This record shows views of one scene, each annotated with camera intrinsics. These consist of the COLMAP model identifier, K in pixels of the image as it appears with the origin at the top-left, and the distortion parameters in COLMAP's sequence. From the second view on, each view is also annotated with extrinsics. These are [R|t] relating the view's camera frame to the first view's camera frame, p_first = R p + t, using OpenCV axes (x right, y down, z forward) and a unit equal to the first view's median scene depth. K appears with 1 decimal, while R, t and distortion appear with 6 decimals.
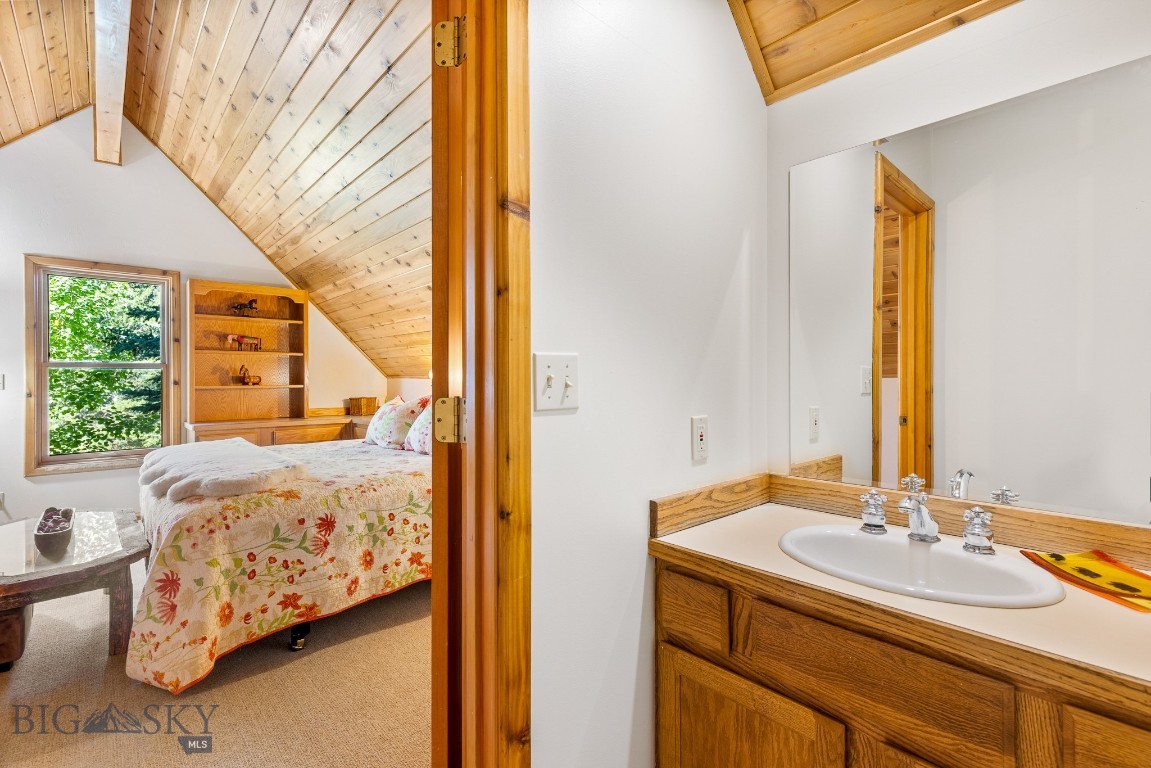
lens RADIAL K [[516.9, 0, 578.9], [0, 516.9, 382.5], [0, 0, 1]] dist [0.002641, 0.000012]
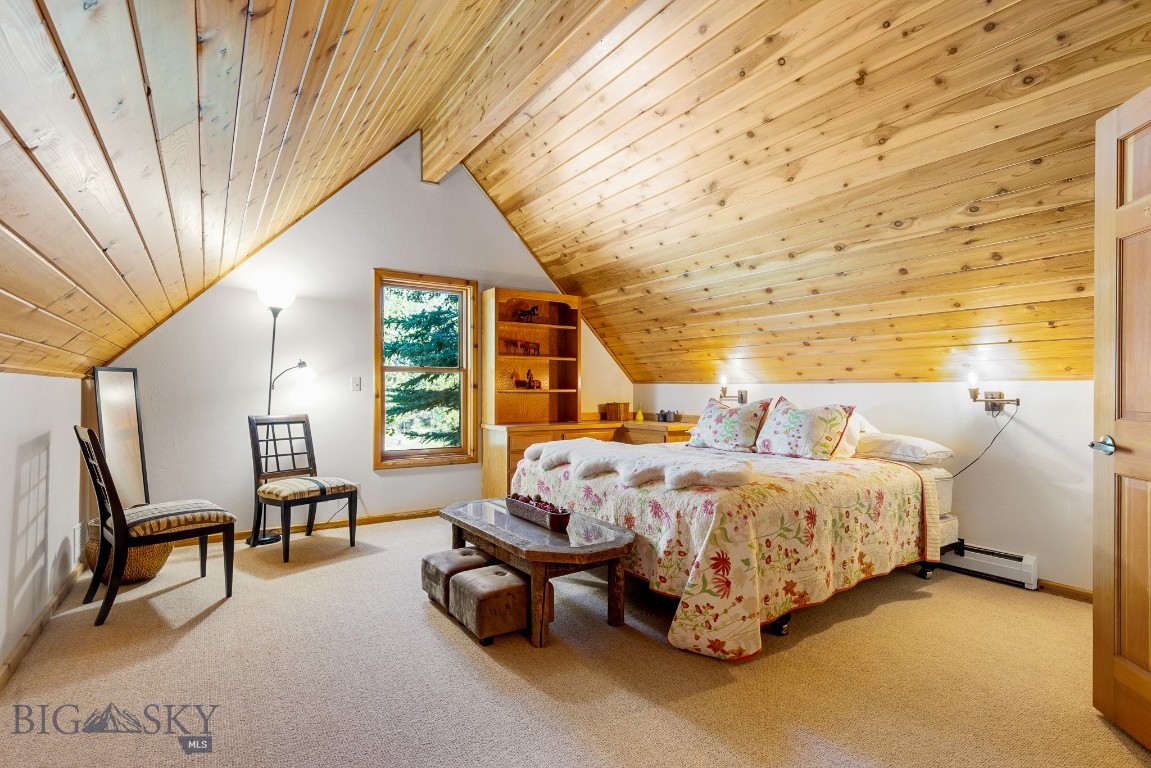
lens RADIAL K [[563.1, 0, 573.3], [0, 563.1, 393.9], [0, 0, 1]] dist [-0.000461, 0.000036]
pose [[0.985221, 0.007391, -0.171126, -0.736158], [-0.007273, 0.999973, 0.001319, 0.025525], [0.171131, -0.000055, 0.985248, -0.193162]]
